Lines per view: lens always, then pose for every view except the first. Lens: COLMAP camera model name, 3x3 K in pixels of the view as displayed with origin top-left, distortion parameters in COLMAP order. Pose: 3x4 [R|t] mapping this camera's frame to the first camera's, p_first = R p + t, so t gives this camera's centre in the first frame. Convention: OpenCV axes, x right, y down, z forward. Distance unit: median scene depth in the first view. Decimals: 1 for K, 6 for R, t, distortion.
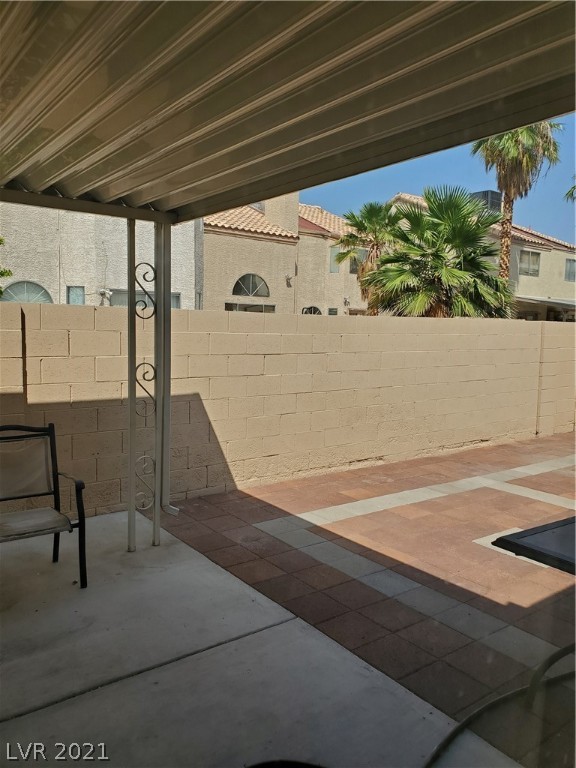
lens RADIAL K [[600.9, 0, 291.8], [0, 600.9, 376.1], [0, 0, 1]] dist [0.030468, -0.012927]
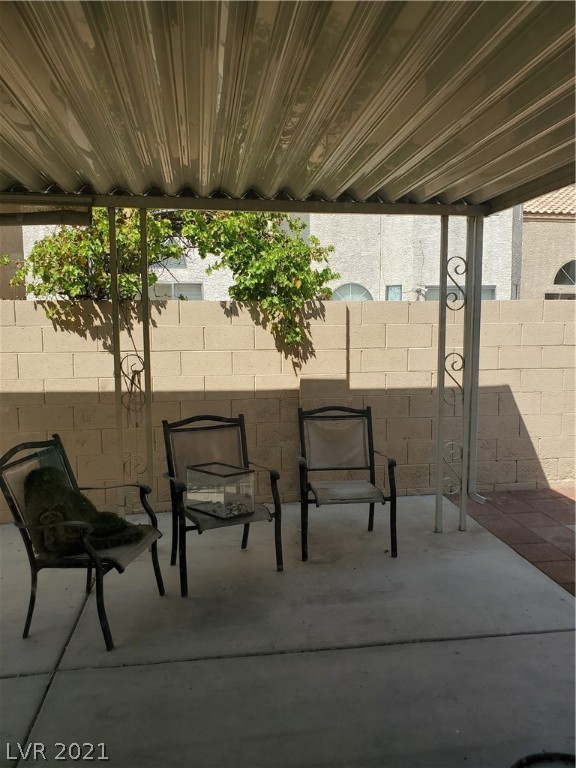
lens RADIAL K [[600.9, 0, 291.8], [0, 600.9, 376.1], [0, 0, 1]] dist [0.030468, -0.012927]
pose [[0.872680, 0.021795, -0.487806, 0.018626], [-0.019174, 0.999762, 0.010367, 0.011736], [0.487916, 0.000306, 0.872891, -0.041282]]
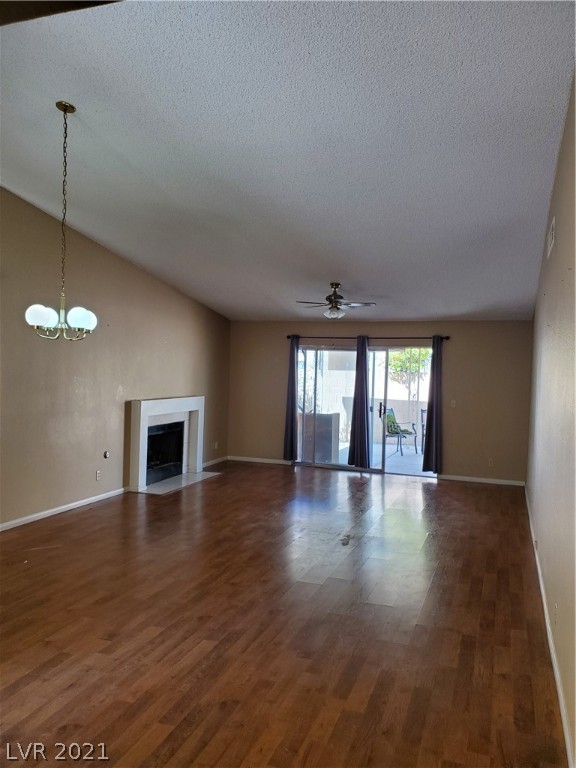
lens RADIAL K [[607.1, 0, 288.0], [0, 607.1, 384.0], [0, 0, 1]] dist [0.103561, -0.091009]
pose [[0.523633, 0.018208, -0.851749, 1.903679], [-0.087484, 0.995636, -0.032498, 0.139346], [0.847440, 0.091531, 0.522941, -1.740778]]
